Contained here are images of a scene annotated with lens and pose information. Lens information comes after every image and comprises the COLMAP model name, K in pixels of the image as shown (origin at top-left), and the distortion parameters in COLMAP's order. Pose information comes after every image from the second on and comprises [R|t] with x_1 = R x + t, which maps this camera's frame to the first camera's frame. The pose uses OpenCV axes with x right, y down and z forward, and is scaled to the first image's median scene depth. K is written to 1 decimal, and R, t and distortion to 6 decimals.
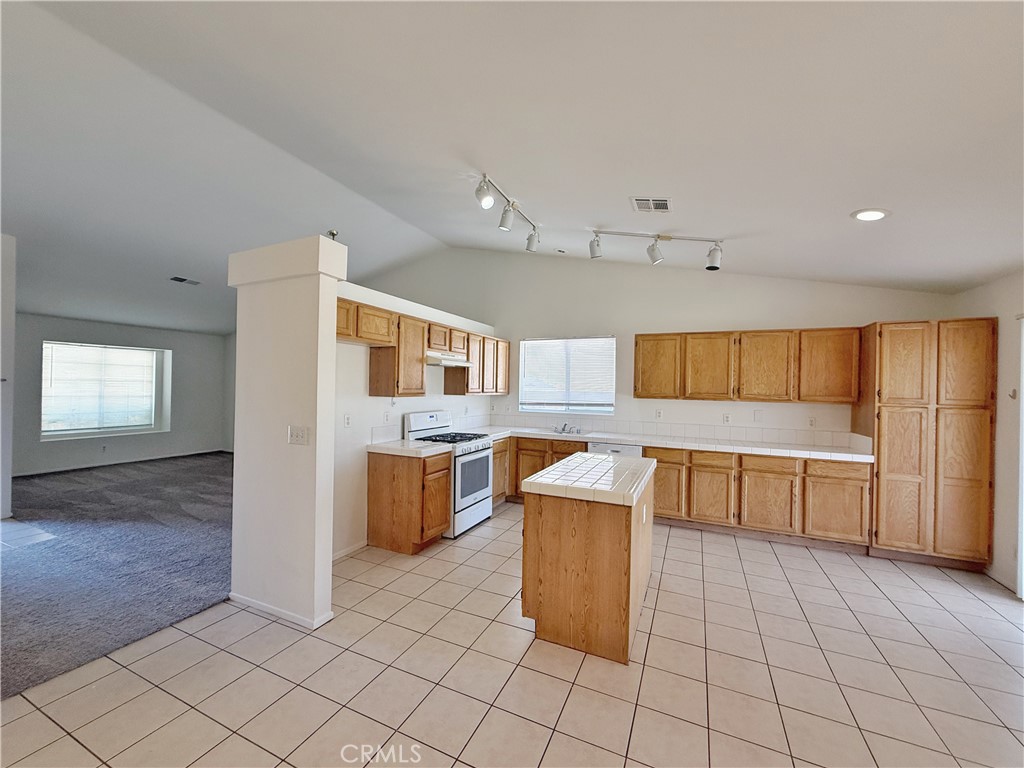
lens RADIAL K [[408.7, 0, 508.0], [0, 408.7, 390.9], [0, 0, 1]] dist [0.000686, 0.000174]
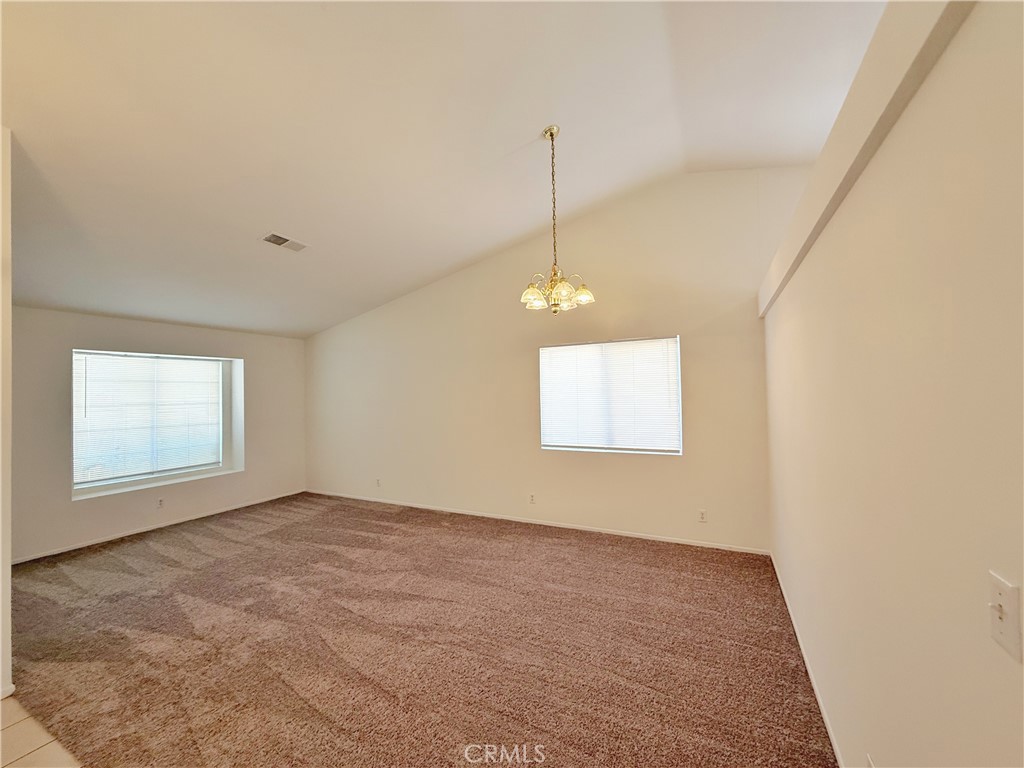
lens RADIAL K [[408.7, 0, 514.6], [0, 408.7, 389.6], [0, 0, 1]] dist [0.000686, 0.000174]
pose [[0.999568, -0.012288, -0.026701, -0.342496], [0.012545, 0.999876, 0.009473, -0.050109], [0.026582, -0.009804, 0.999599, 0.301960]]
